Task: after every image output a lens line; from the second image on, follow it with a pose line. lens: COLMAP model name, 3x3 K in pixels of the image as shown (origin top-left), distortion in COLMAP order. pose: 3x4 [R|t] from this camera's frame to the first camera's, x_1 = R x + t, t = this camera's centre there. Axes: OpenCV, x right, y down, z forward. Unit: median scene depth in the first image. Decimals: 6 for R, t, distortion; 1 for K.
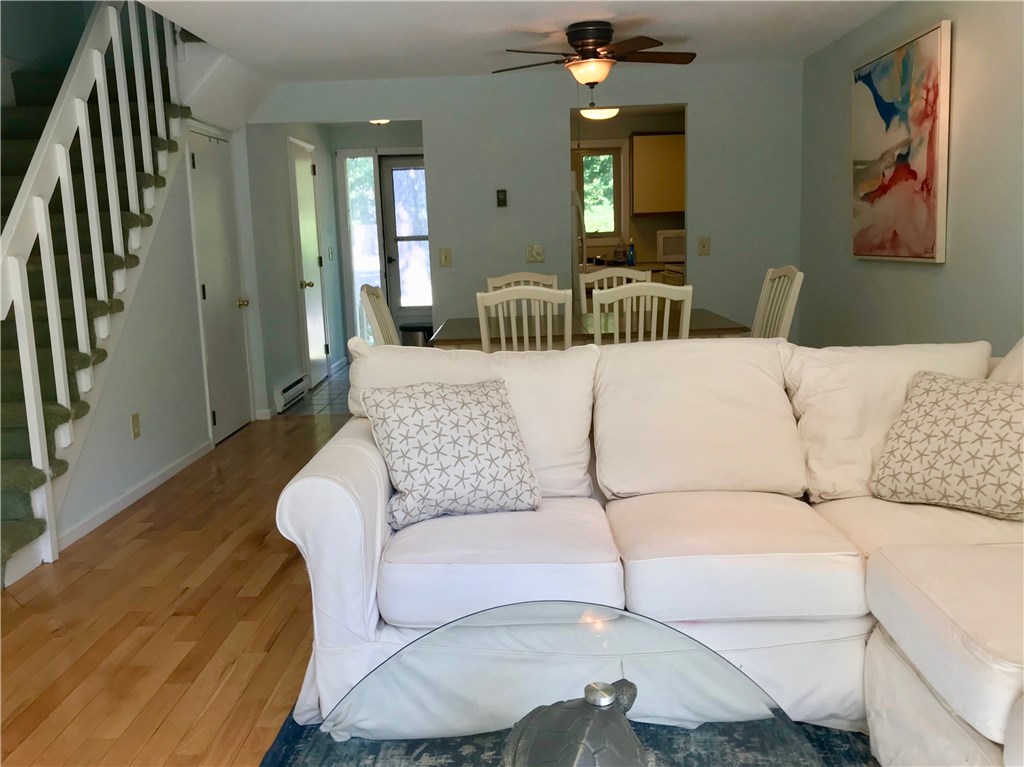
lens RADIAL K [[860.1, 0, 511.7], [0, 860.1, 375.9], [0, 0, 1]] dist [0.005725, 0.004232]
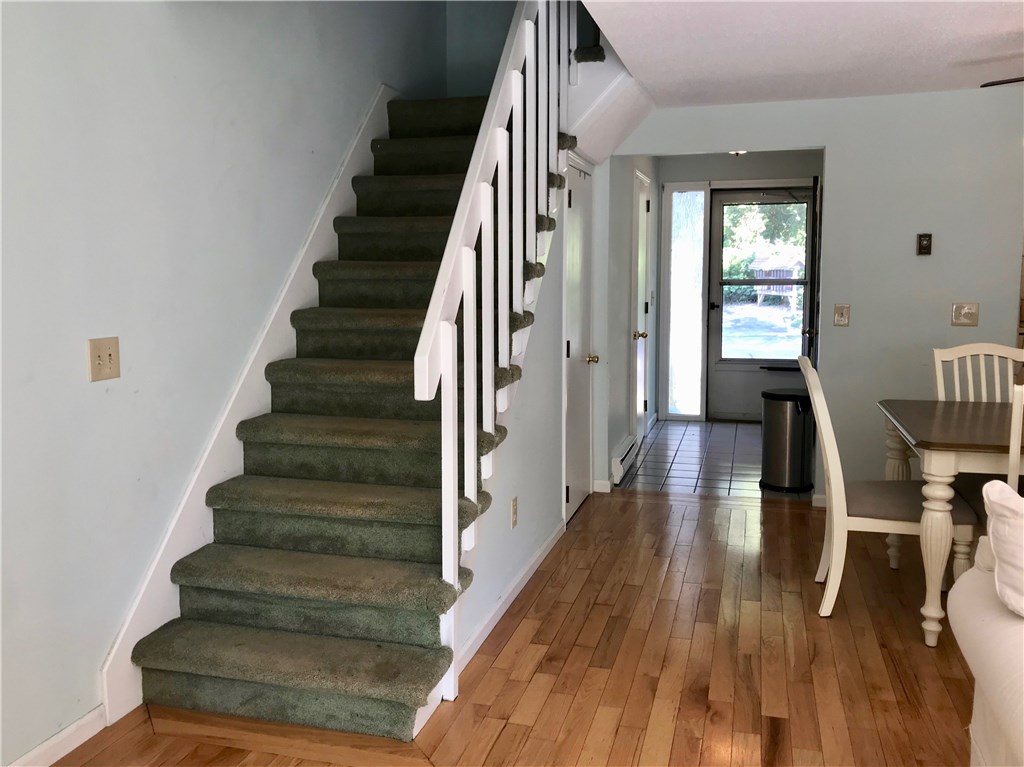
lens RADIAL K [[867.9, 0, 505.1], [0, 867.9, 368.0], [0, 0, 1]] dist [-0.000561, -0.008063]
pose [[0.967512, 0.052784, -0.247252, -0.267143], [-0.063479, 0.997352, -0.035483, -0.057325], [0.244725, 0.050025, 0.968301, 0.192282]]
